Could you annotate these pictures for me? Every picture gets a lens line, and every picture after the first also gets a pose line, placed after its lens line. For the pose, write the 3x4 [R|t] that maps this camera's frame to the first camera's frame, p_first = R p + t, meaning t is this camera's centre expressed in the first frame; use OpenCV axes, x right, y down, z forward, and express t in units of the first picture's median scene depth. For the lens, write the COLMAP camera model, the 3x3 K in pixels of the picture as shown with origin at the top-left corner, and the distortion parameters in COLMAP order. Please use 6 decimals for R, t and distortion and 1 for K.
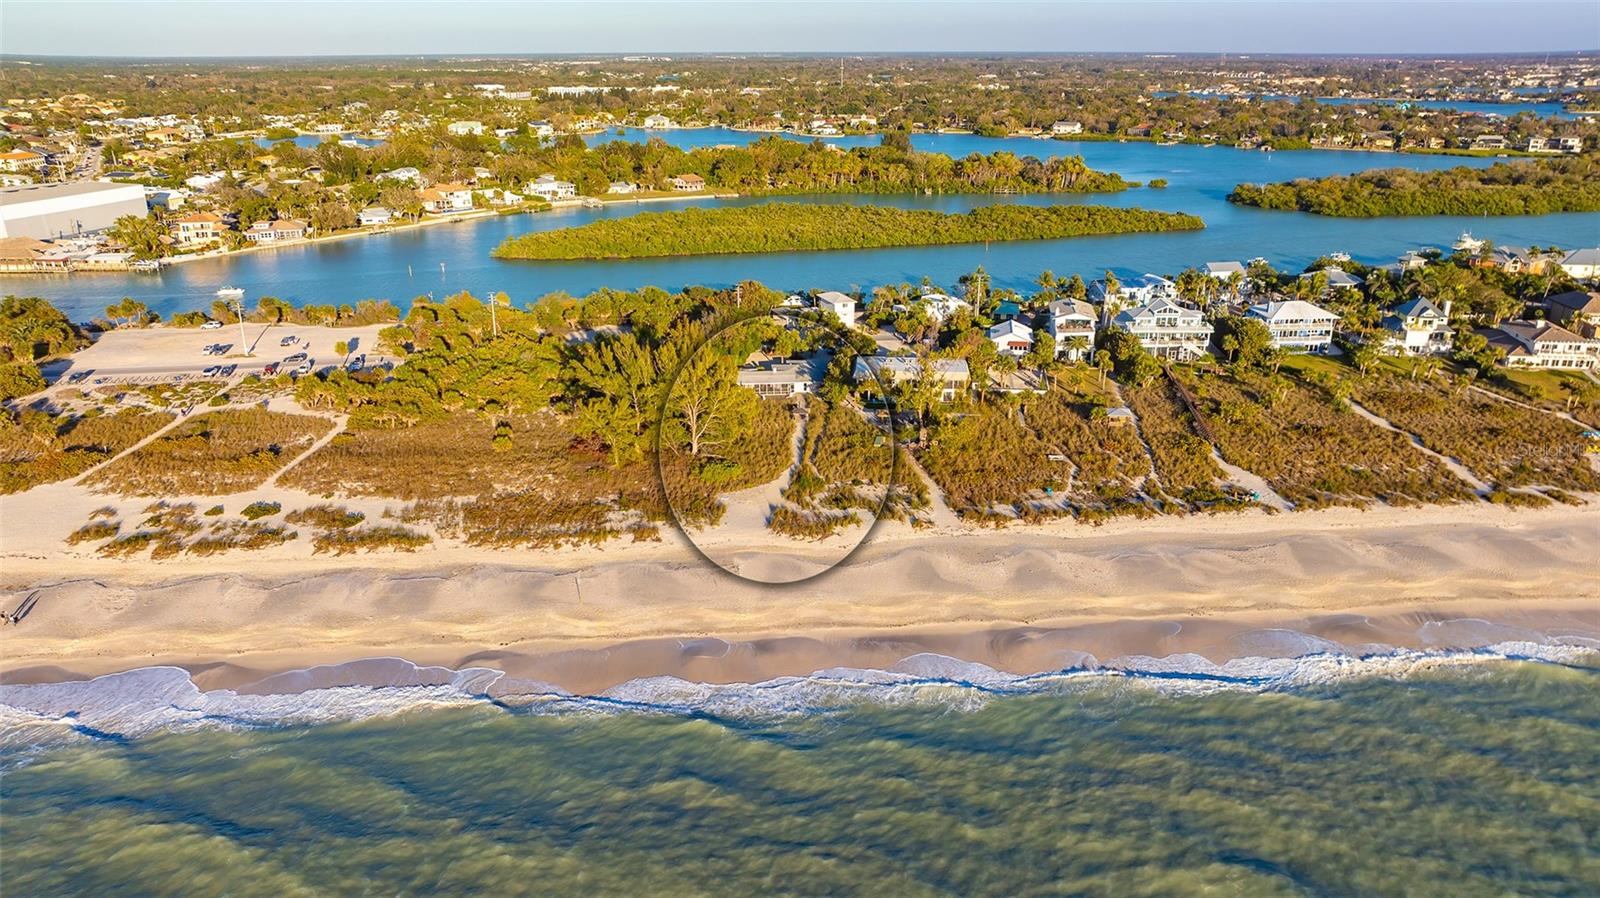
lens RADIAL K [[1126.3, 0, 799.3], [0, 1126.3, 446.3], [0, 0, 1]] dist [-0.041338, 0.038862]
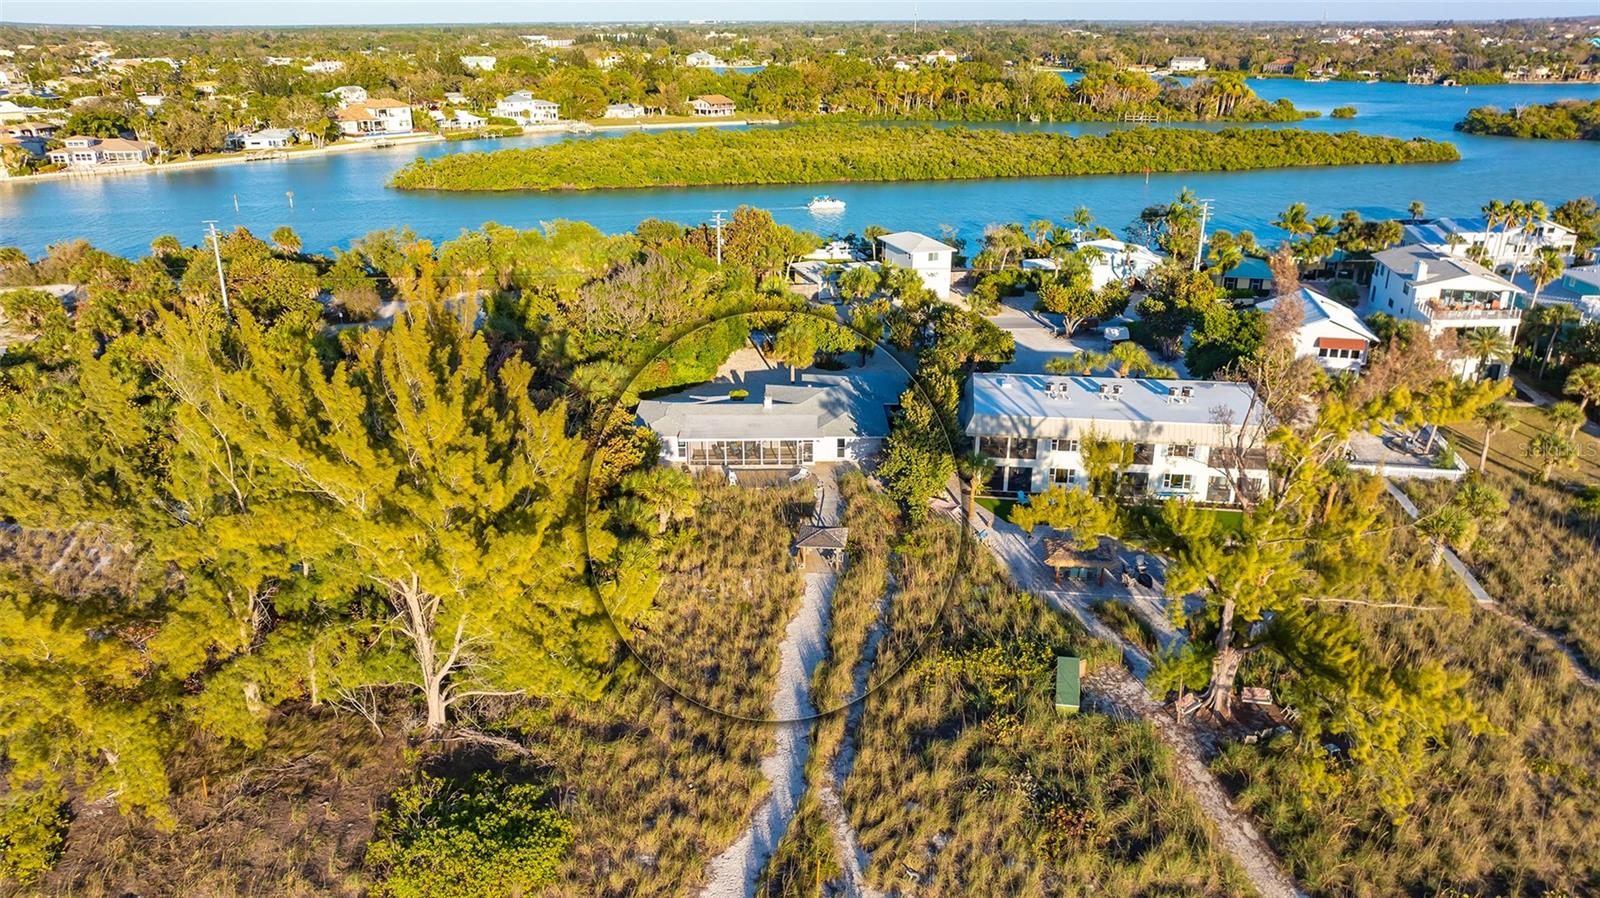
lens RADIAL K [[1126.3, 0, 797.6], [0, 1126.3, 458.6], [0, 0, 1]] dist [-0.041338, 0.038862]
pose [[0.998191, 0.020538, -0.056510, 0.011539], [-0.018607, 0.999232, 0.034495, -0.057907], [0.057175, -0.033381, 0.997806, 0.557655]]
